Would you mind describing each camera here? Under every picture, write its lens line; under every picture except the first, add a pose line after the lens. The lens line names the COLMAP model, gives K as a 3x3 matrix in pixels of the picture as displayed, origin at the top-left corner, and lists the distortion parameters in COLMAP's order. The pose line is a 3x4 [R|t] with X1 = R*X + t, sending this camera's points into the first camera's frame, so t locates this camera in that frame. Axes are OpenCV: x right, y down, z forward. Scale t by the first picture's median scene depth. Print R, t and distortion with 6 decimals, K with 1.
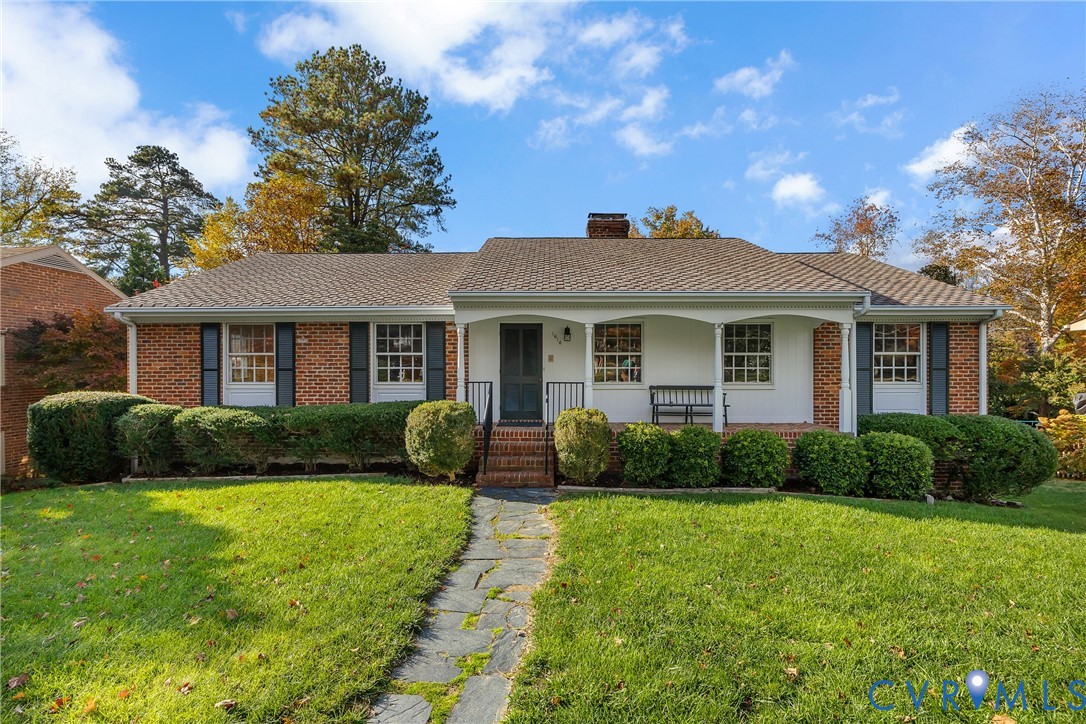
lens RADIAL K [[473.5, 0, 544.2], [0, 473.5, 365.4], [0, 0, 1]] dist [-0.012495, 0.000783]
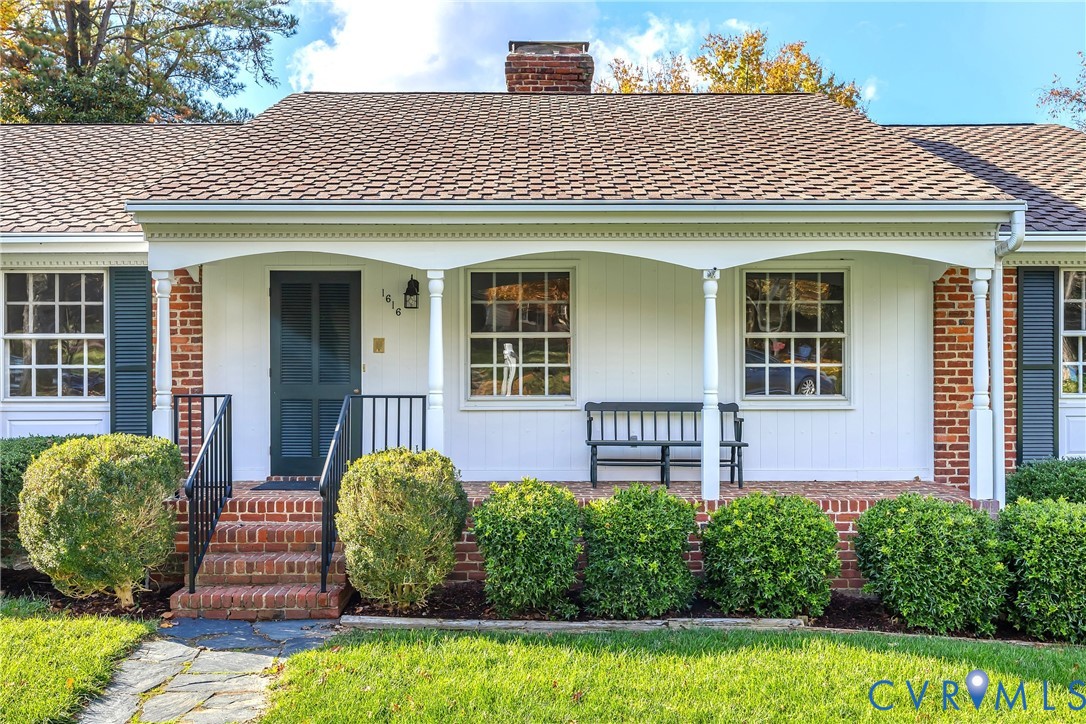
lens RADIAL K [[982.7, 0, 541.9], [0, 982.7, 365.0], [0, 0, 1]] dist [0.002838, -0.006750]
pose [[0.999874, -0.002038, 0.015748, 0.162426], [0.002050, 0.999998, -0.000722, 0.005818], [-0.015747, 0.000754, 0.999876, 0.020200]]
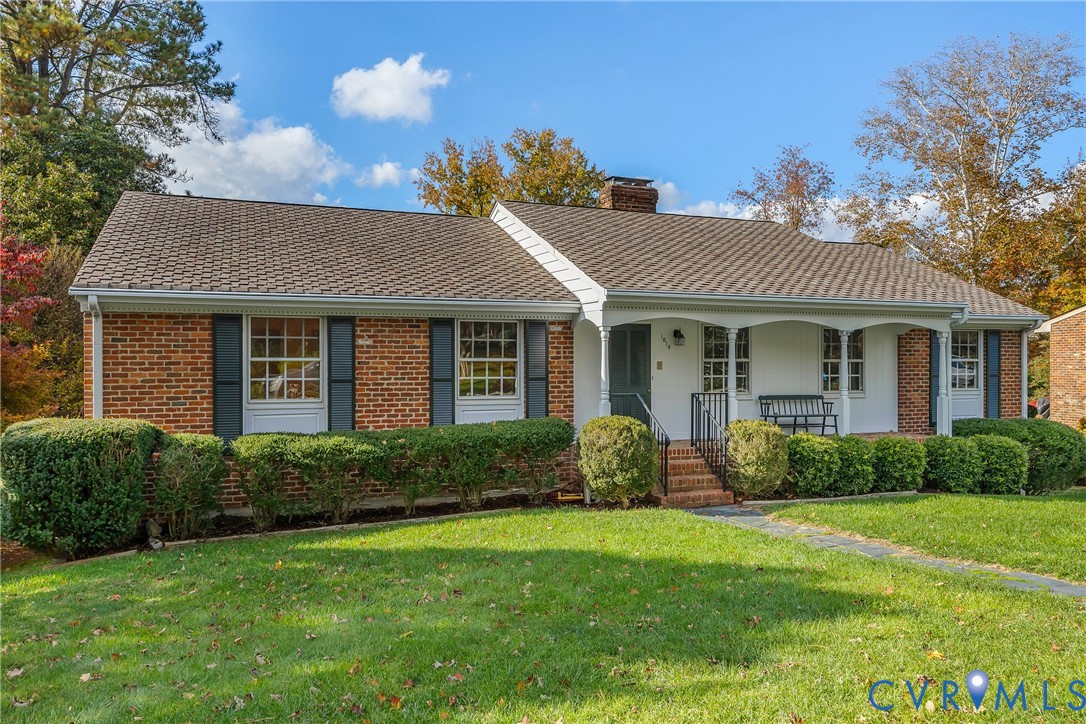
lens RADIAL K [[813.2, 0, 548.0], [0, 813.2, 362.2], [0, 0, 1]] dist [0.004287, -0.006560]
pose [[0.926200, 0.000492, 0.377033, -0.729214], [0.001593, 0.999985, -0.005219, -0.013308], [-0.377029, 0.005434, 0.926185, -0.281421]]
